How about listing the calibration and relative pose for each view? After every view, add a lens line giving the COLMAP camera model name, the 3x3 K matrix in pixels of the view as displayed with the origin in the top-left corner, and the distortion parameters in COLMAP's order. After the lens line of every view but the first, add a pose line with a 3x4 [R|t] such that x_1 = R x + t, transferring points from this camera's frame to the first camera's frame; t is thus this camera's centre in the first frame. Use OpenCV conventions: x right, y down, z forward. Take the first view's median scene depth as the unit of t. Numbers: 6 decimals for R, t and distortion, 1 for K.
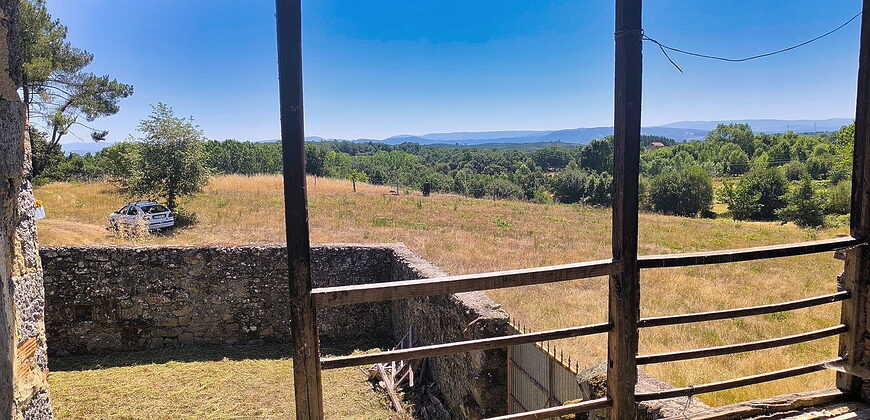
lens RADIAL K [[715.2, 0, 435.0], [0, 715.2, 210.0], [0, 0, 1]] dist [-0.042855, 0.010716]
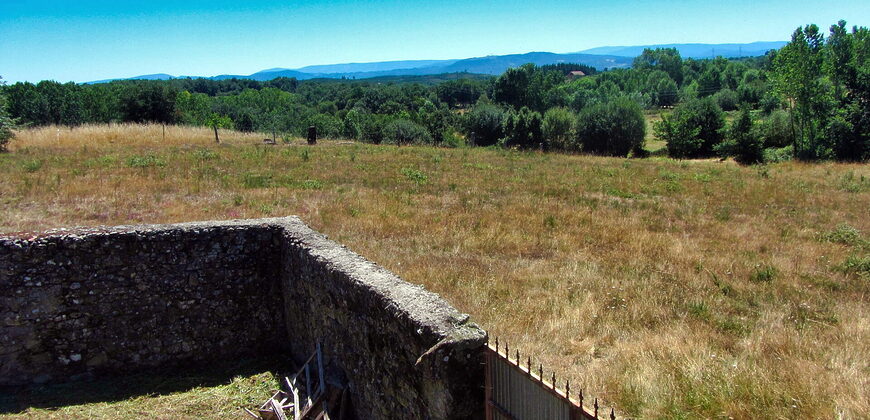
lens RADIAL K [[715.2, 0, 435.0], [0, 715.2, 210.0], [0, 0, 1]] dist [-0.042855, 0.010716]
pose [[0.982080, -0.053956, 0.180577, -0.023218], [0.039128, 0.995638, 0.084698, -0.007896], [-0.184359, -0.076114, 0.979907, 0.185619]]
